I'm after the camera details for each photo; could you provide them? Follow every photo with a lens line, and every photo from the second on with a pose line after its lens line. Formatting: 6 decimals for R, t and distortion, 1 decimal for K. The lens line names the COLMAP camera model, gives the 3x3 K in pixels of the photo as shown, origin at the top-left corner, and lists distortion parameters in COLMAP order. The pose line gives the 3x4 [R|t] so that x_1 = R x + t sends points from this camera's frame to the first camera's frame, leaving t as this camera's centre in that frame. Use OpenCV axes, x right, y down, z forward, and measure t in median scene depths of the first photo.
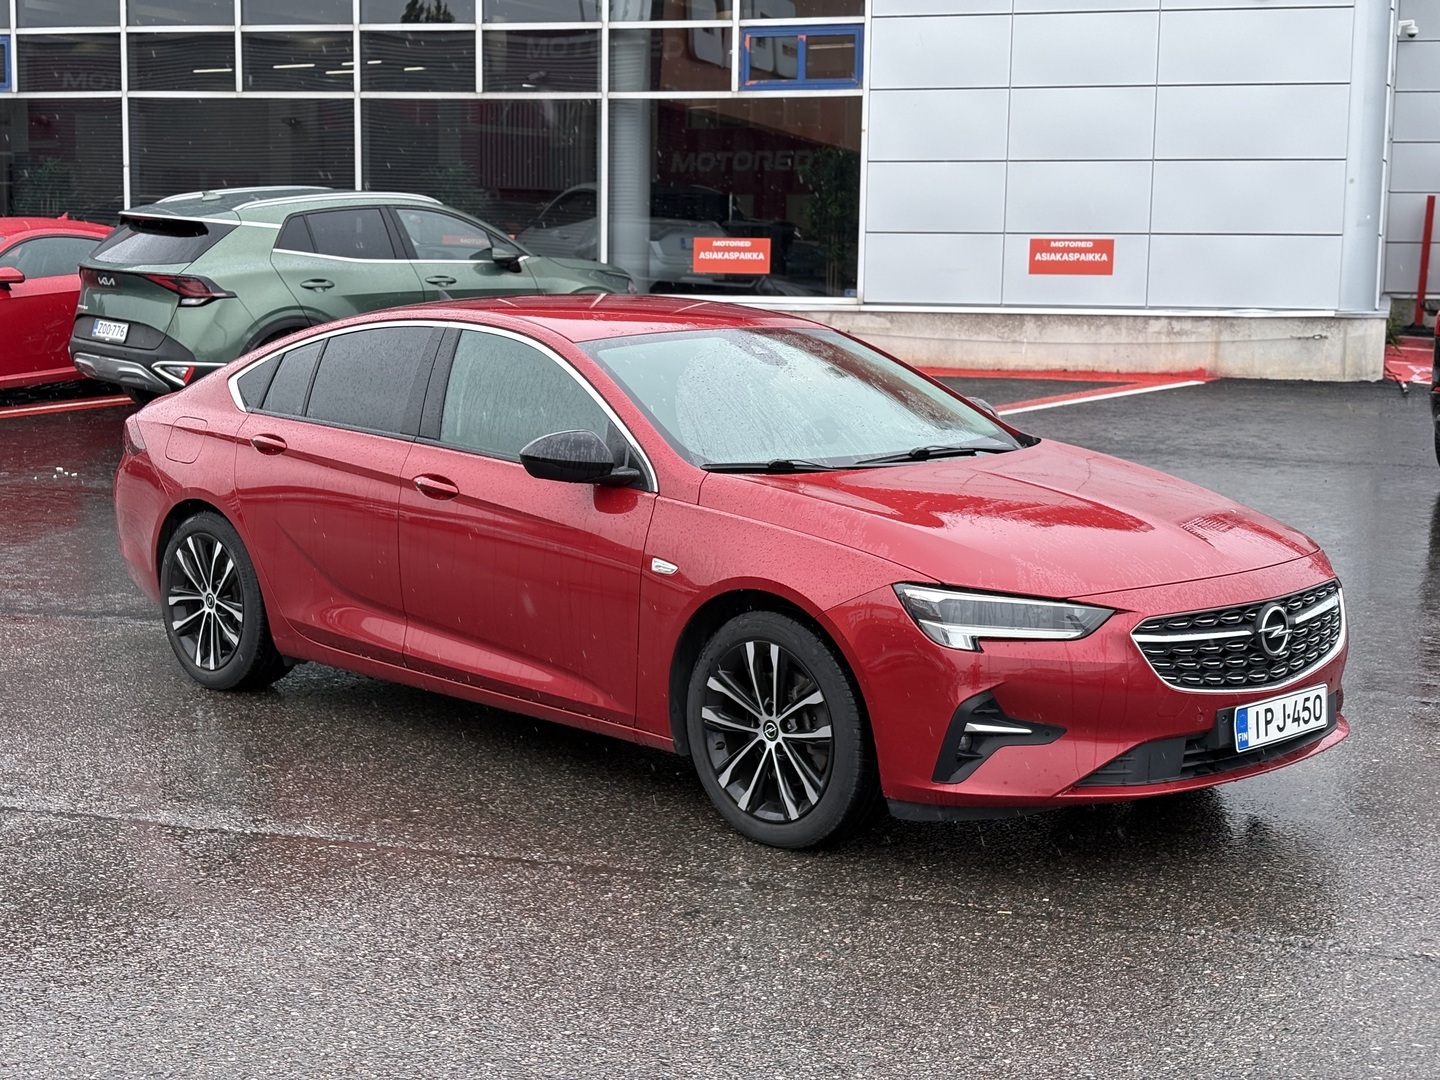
lens RADIAL K [[2232.0, 0, 720.0], [0, 2232.0, 540.0], [0, 0, 1]] dist [0.281317, -1.343833]
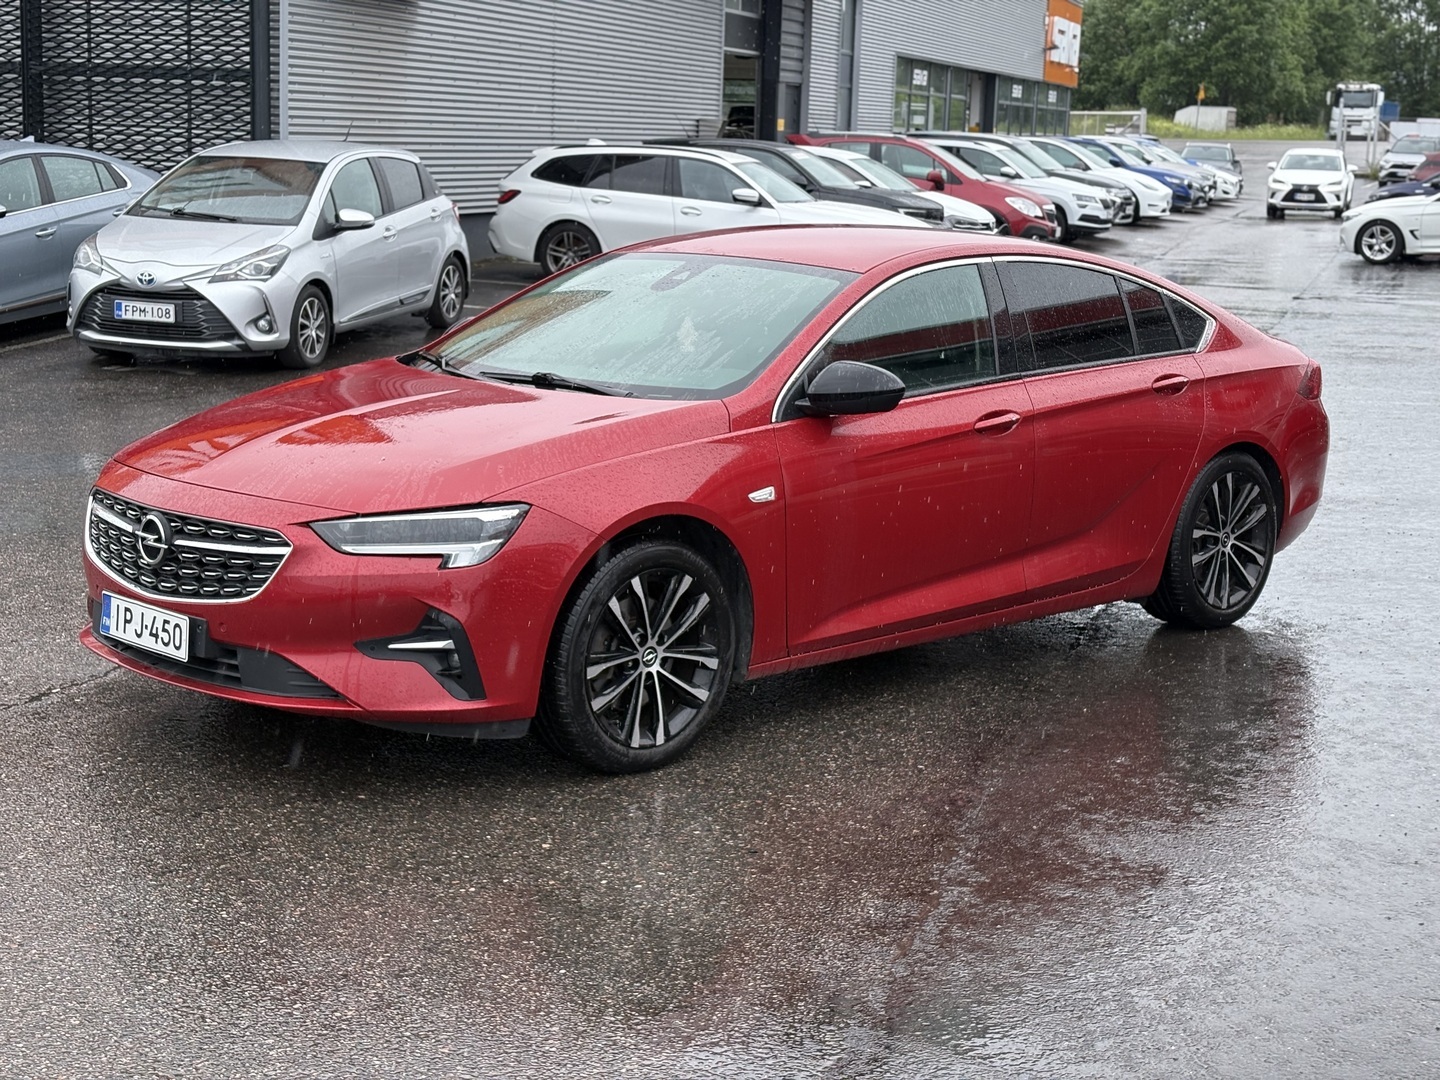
lens RADIAL K [[2232.0, 0, 720.0], [0, 2232.0, 540.0], [0, 0, 1]] dist [0.281317, -1.343833]
pose [[-0.012341, 0.174109, -0.984649, 1.224979], [-0.168538, 0.970273, 0.173680, -0.175738], [0.985618, 0.168094, 0.017370, 1.224744]]
